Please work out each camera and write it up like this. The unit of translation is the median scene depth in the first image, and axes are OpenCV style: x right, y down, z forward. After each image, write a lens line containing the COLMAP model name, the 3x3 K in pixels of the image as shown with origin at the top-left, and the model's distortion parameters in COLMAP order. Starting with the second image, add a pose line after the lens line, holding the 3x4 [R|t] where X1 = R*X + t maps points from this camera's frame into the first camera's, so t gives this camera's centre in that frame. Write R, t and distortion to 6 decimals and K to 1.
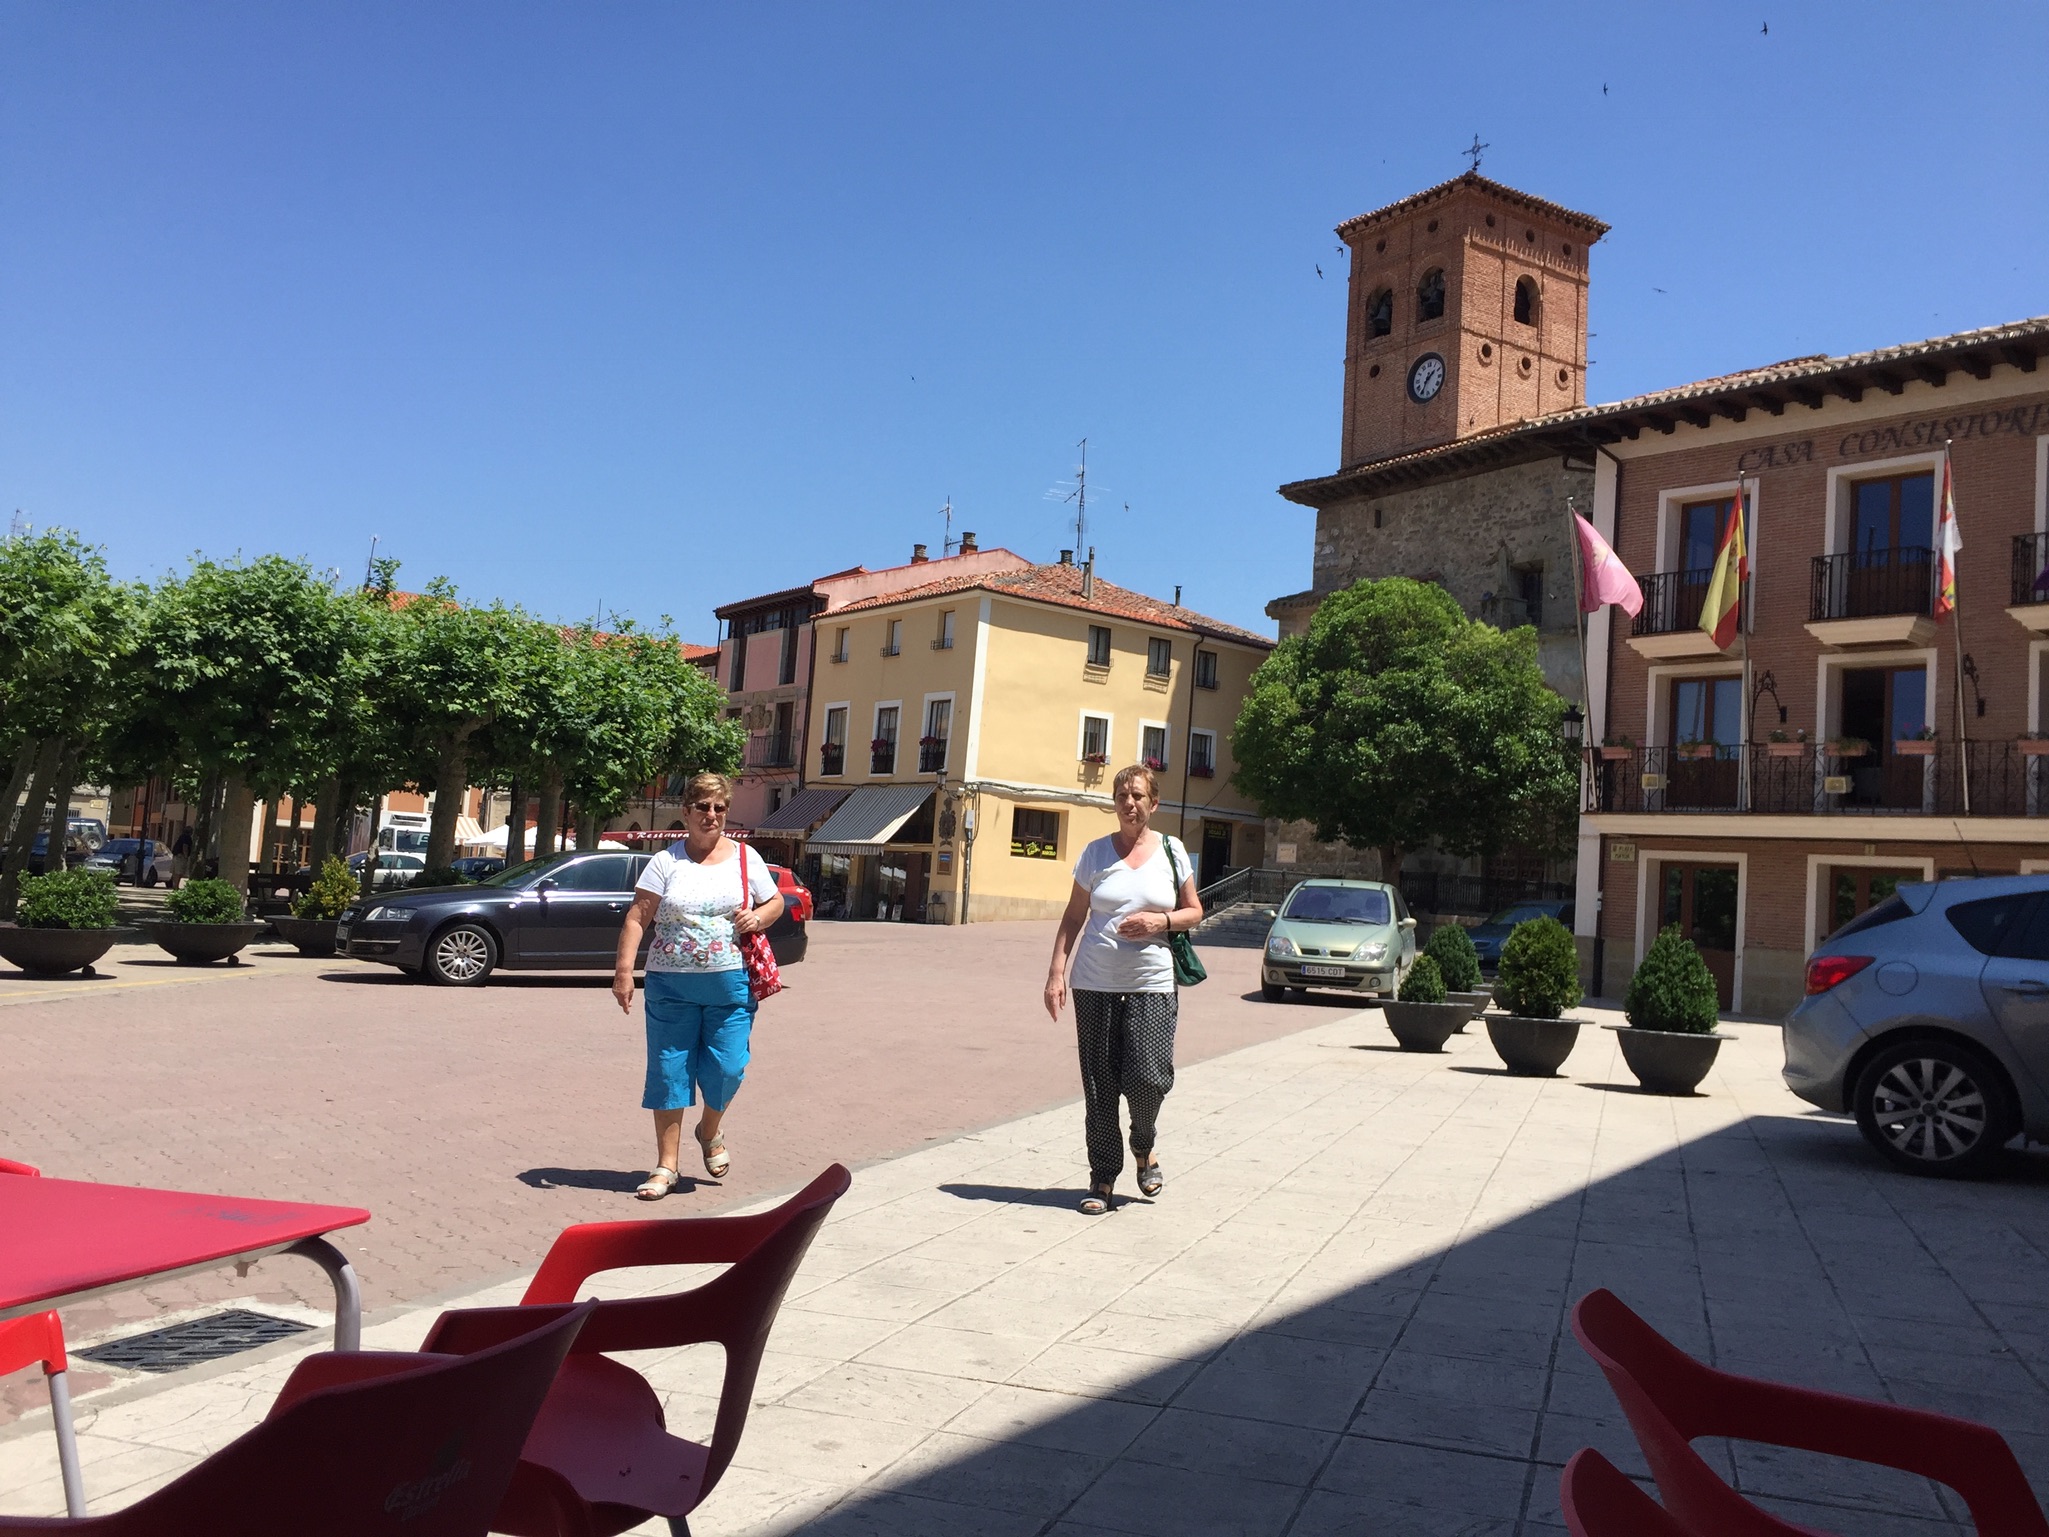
lens RADIAL K [[1763.8, 0, 1042.8], [0, 1763.8, 777.8], [0, 0, 1]] dist [0.063439, -0.060712]
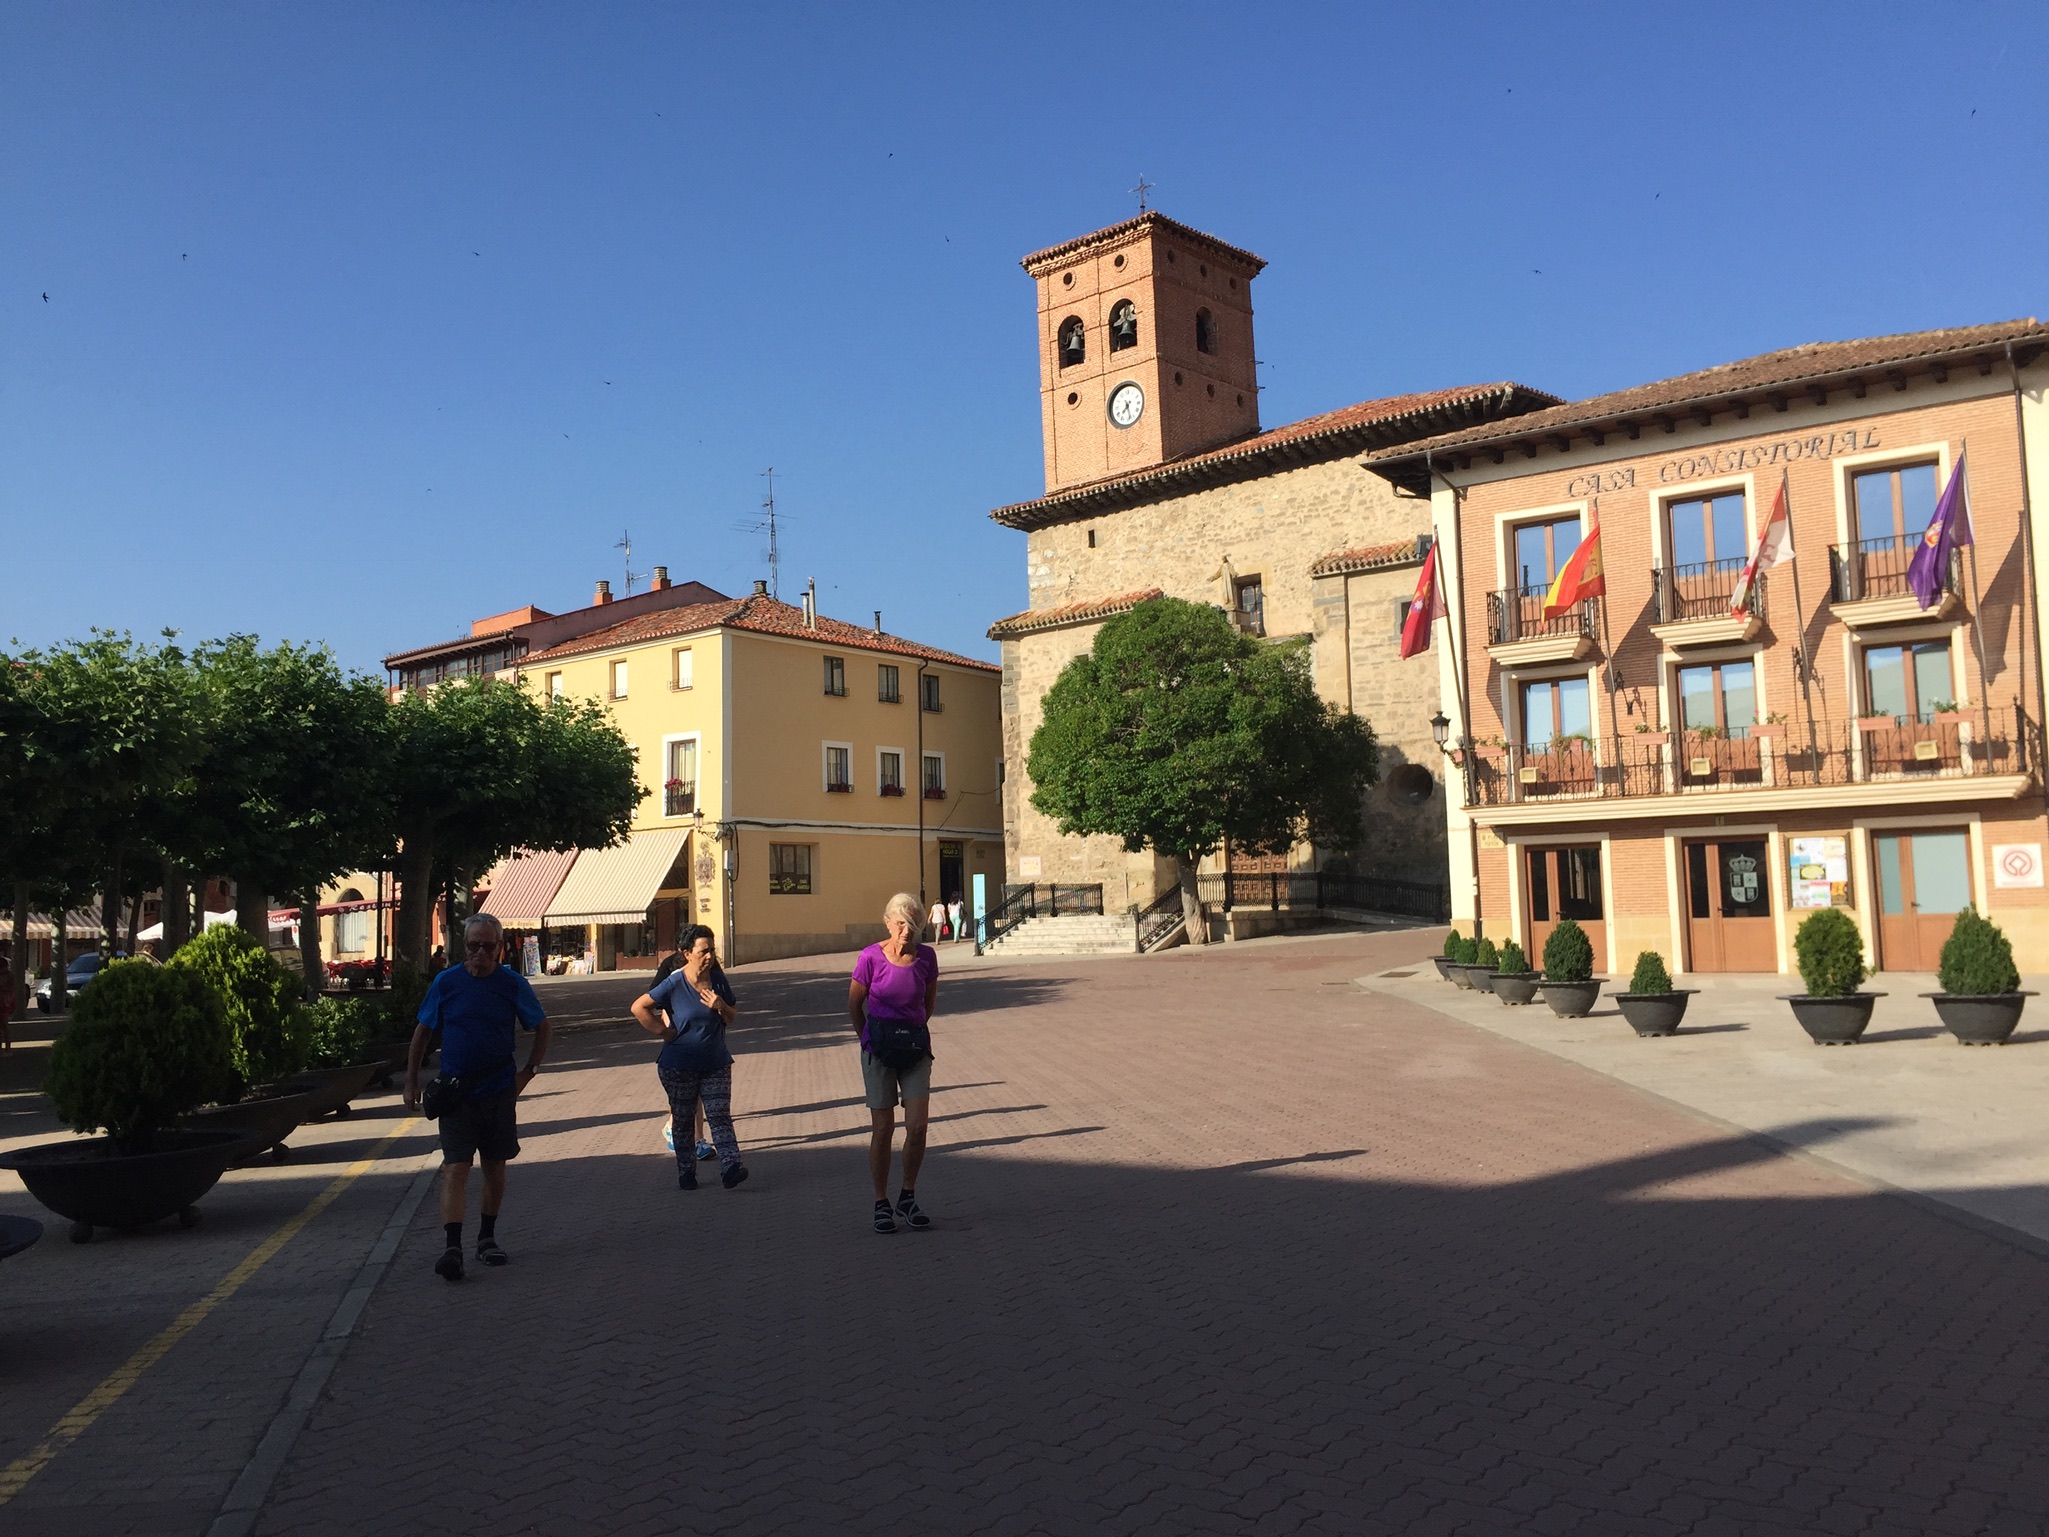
lens RADIAL K [[1763.8, 0, 1054.8], [0, 1763.8, 777.8], [0, 0, 1]] dist [0.063439, -0.060712]
pose [[0.961574, -0.073666, 0.264477, -0.181629], [0.075425, 0.997145, 0.003513, -0.017389], [-0.263980, 0.016570, 0.964386, 0.002289]]
